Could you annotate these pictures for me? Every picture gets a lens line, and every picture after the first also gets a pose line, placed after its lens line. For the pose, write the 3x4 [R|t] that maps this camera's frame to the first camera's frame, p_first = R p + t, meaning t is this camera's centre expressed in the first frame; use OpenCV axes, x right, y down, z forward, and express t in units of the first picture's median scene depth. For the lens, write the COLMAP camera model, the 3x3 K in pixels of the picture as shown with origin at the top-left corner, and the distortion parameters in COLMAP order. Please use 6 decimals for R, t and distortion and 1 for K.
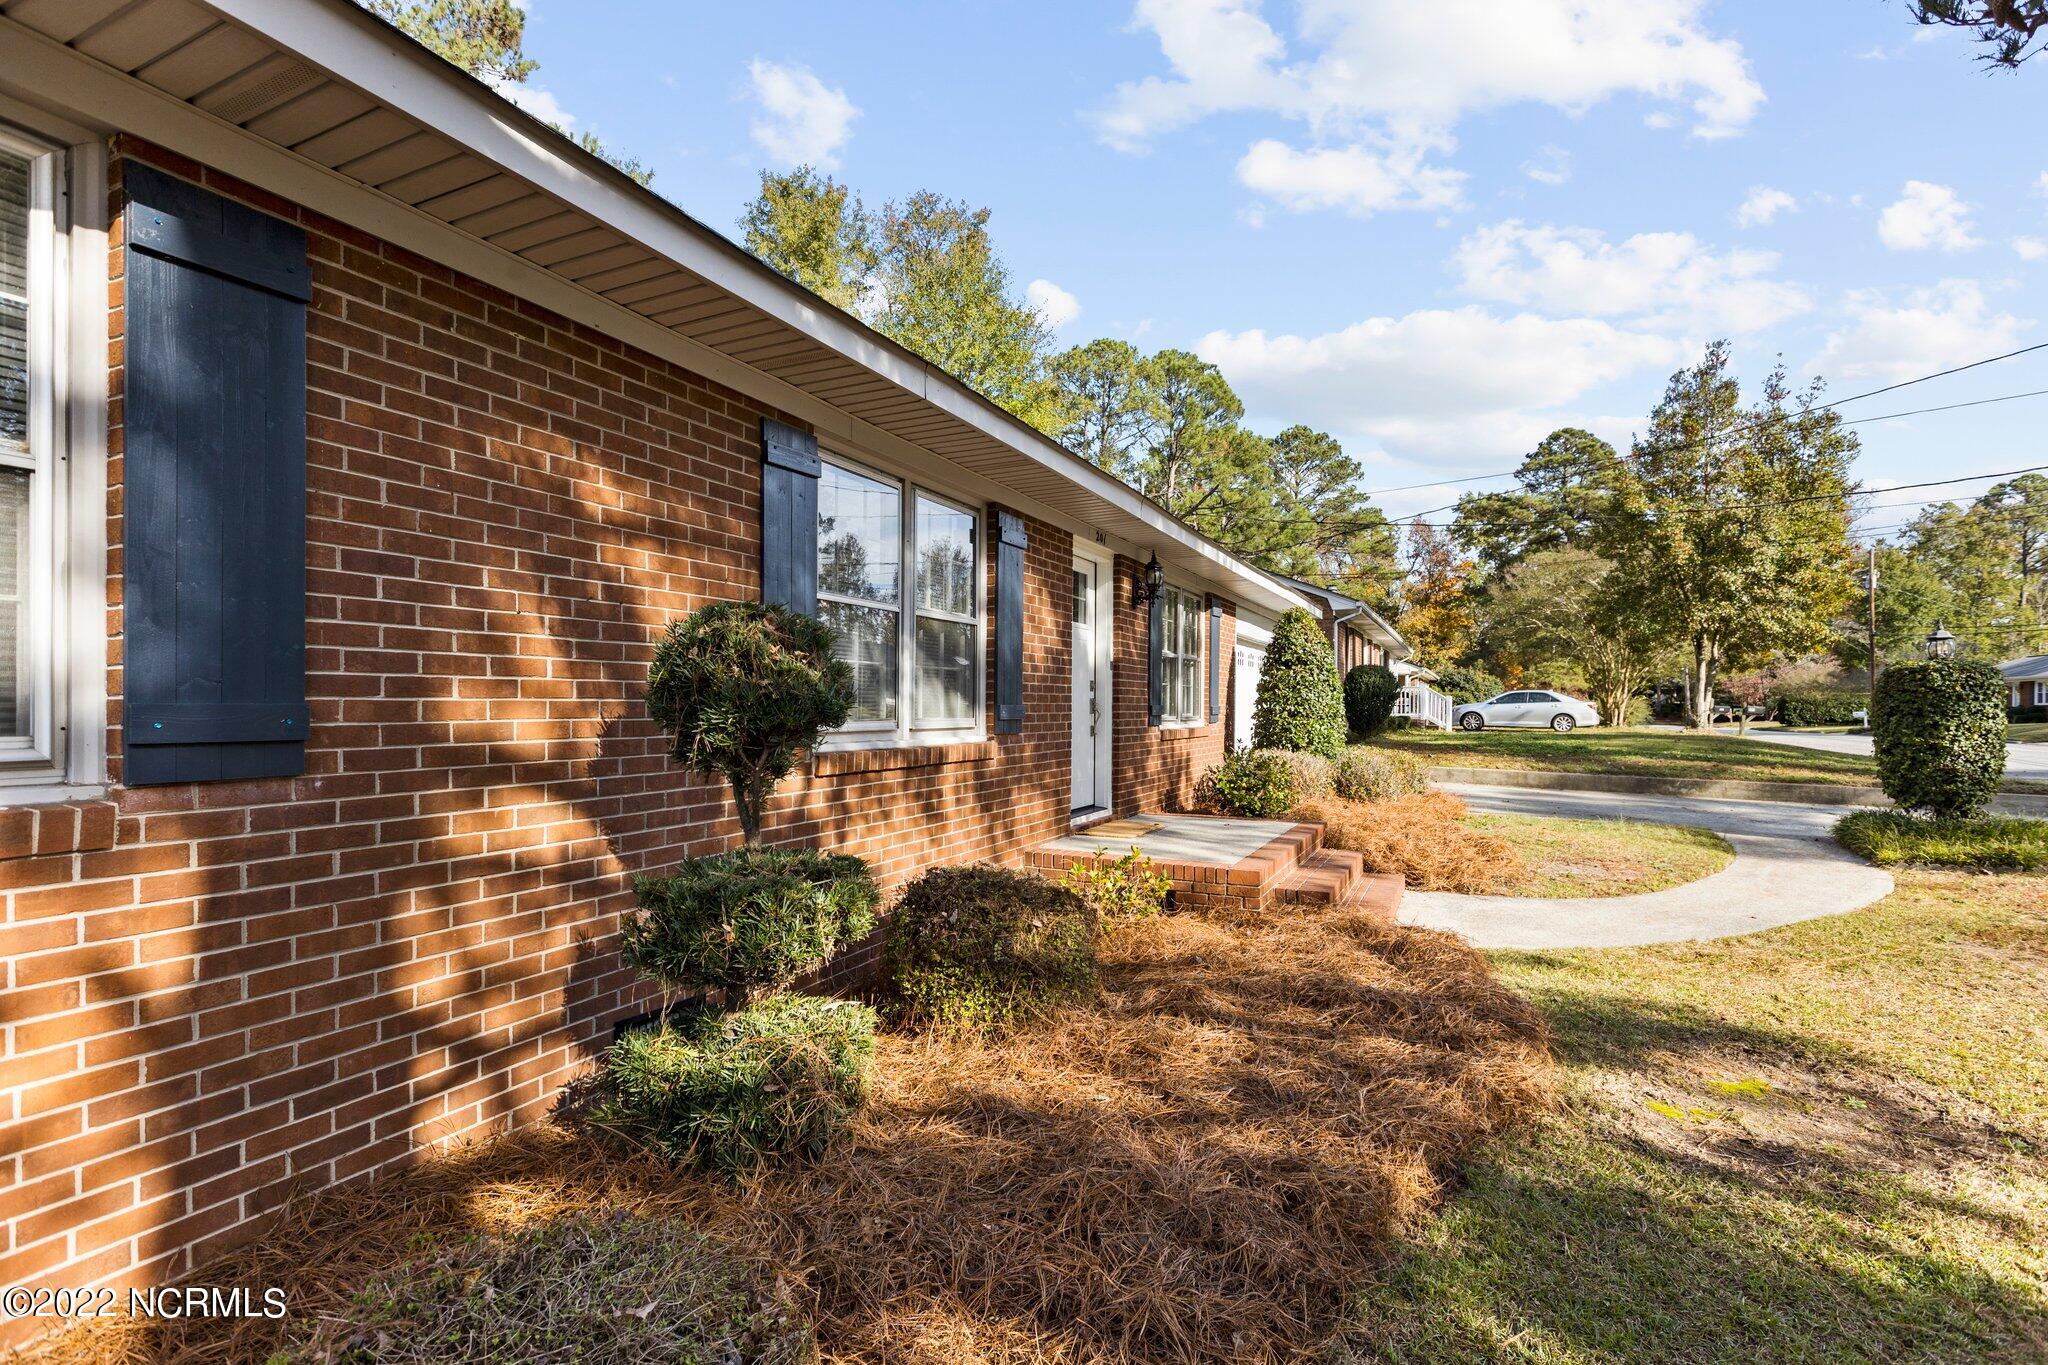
lens RADIAL K [[978.3, 0, 1024.1], [0, 978.3, 699.6], [0, 0, 1]] dist [-0.012362, -0.000119]
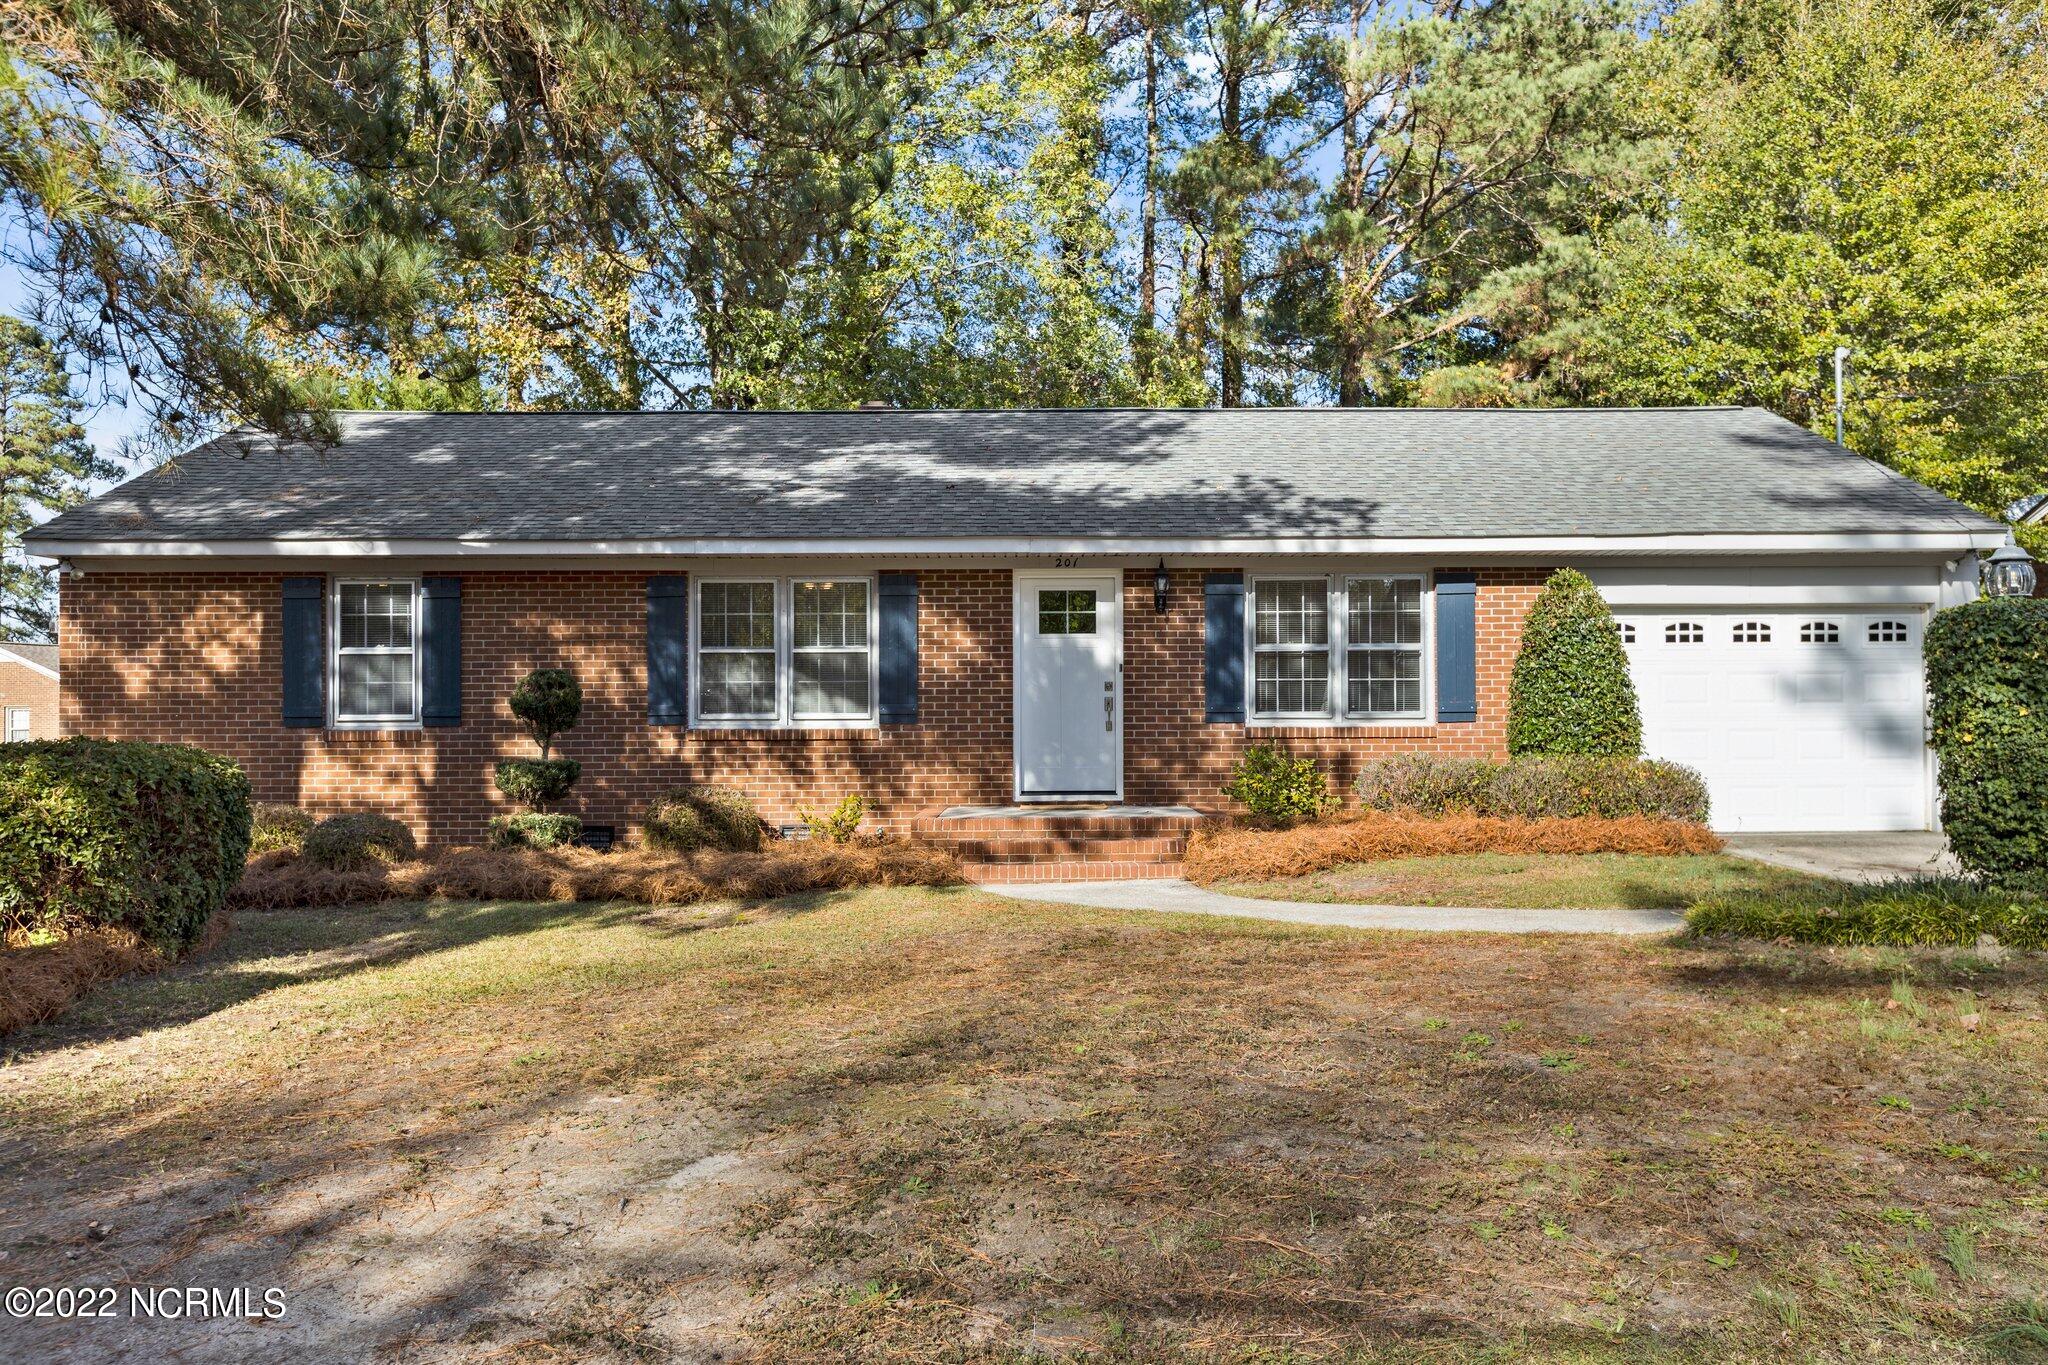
lens RADIAL K [[1537.6, 0, 1025.4], [0, 1537.6, 687.3], [0, 0, 1]] dist [-0.000050, -0.010380]
pose [[0.419311, -0.023992, -0.907526, 1.918759], [0.012026, 0.999710, -0.020873, 0.026793], [0.907763, -0.002162, 0.419477, 0.180708]]
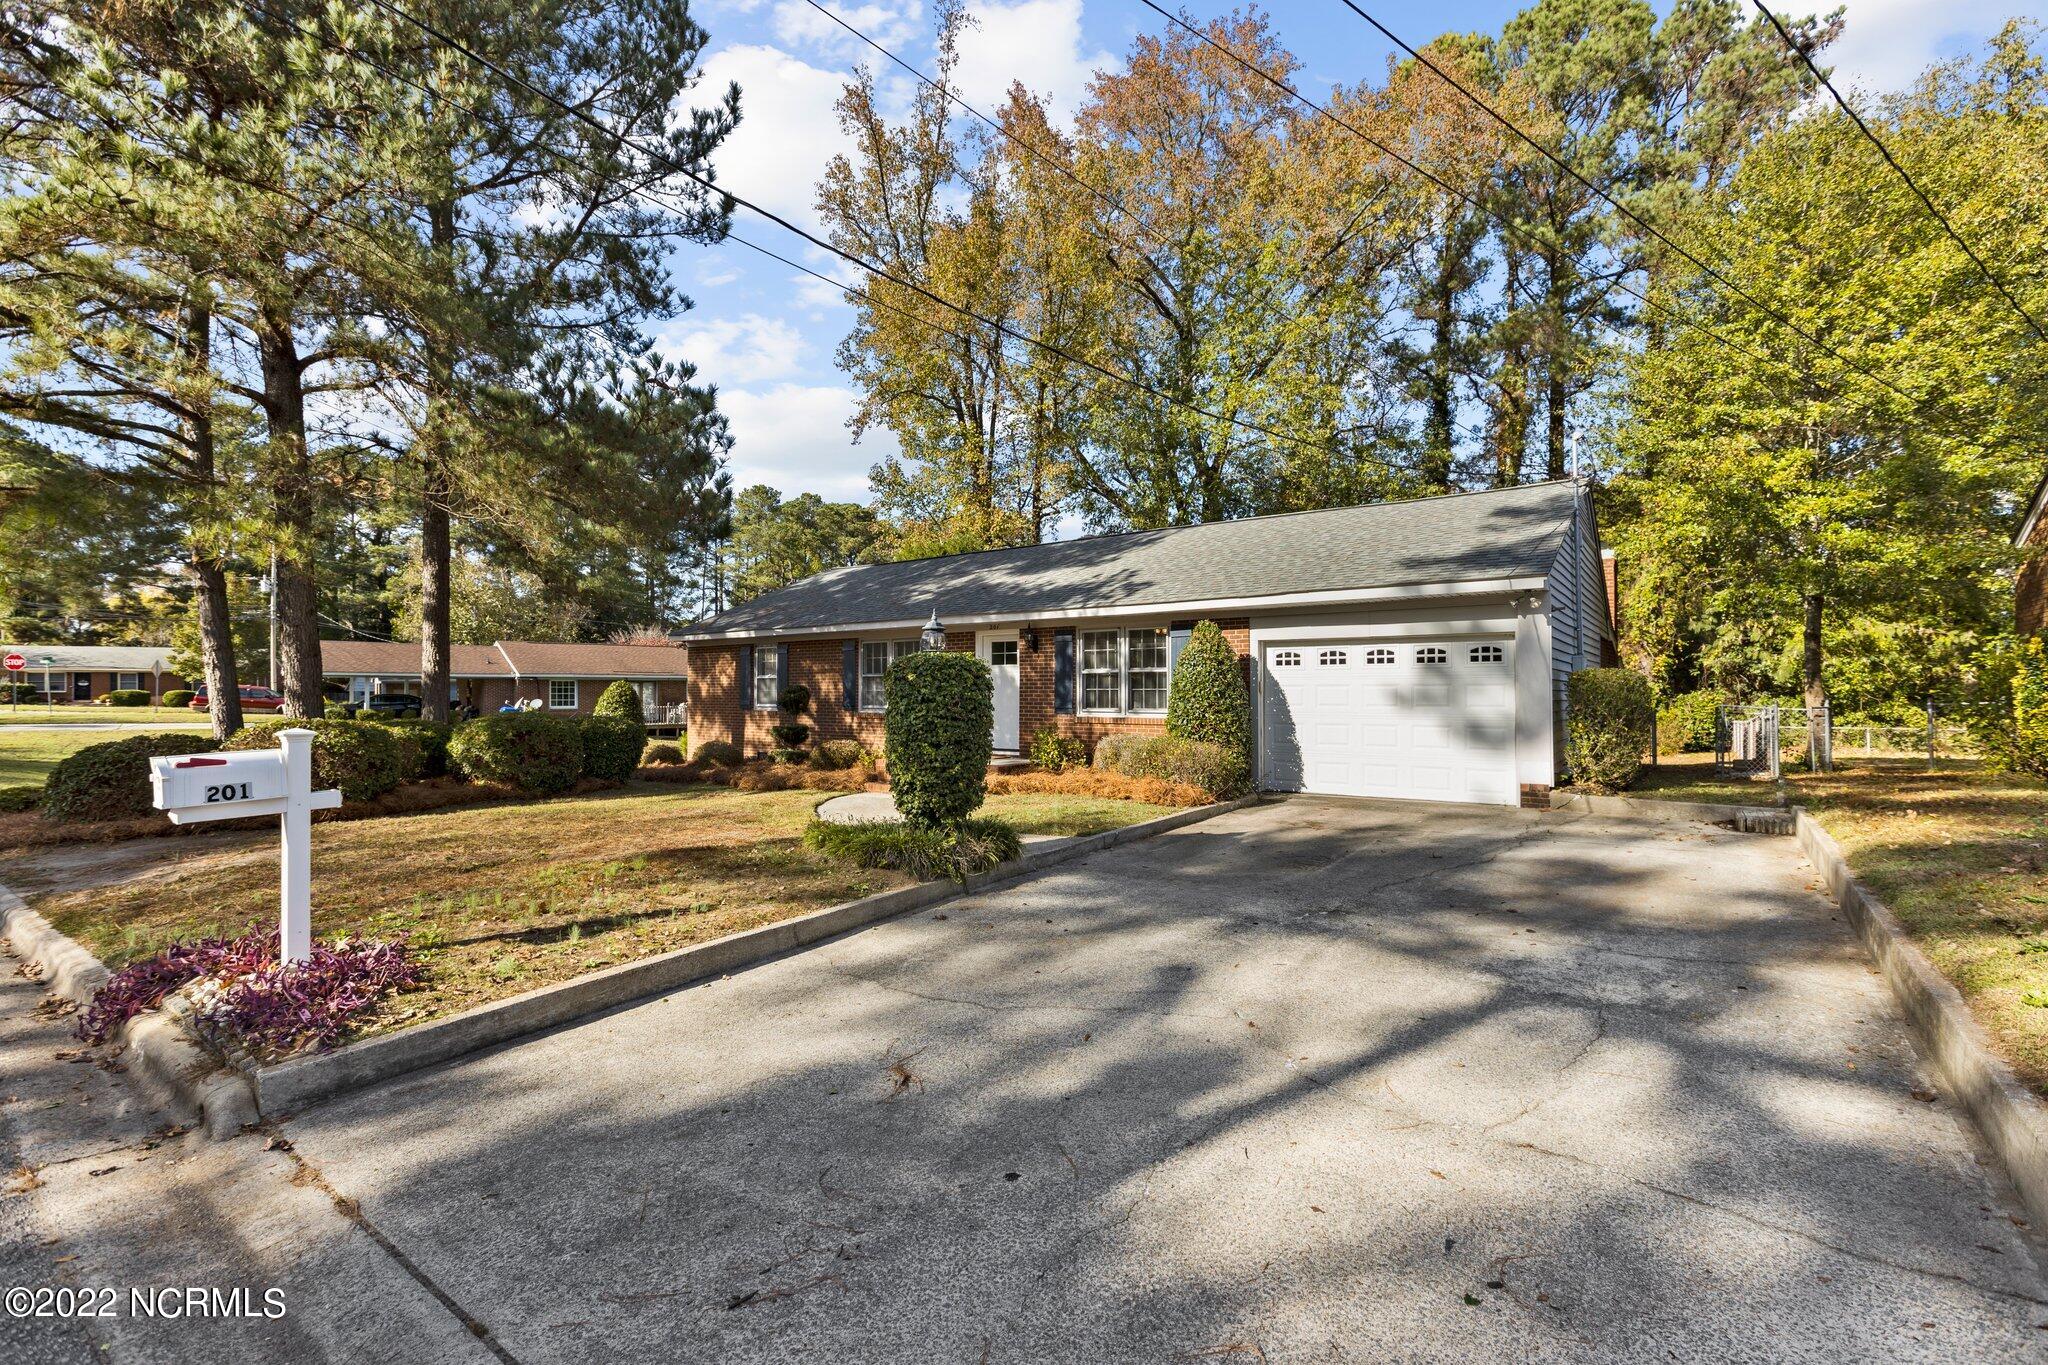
lens RADIAL K [[933.0, 0, 1013.9], [0, 933.0, 682.0], [0, 0, 1]] dist [0.009029, 0.000366]
pose [[-0.219971, -0.027355, -0.975123, 2.349850], [-0.001215, 0.999614, -0.027768, 0.020094], [0.975506, -0.004923, -0.219919, 1.650079]]
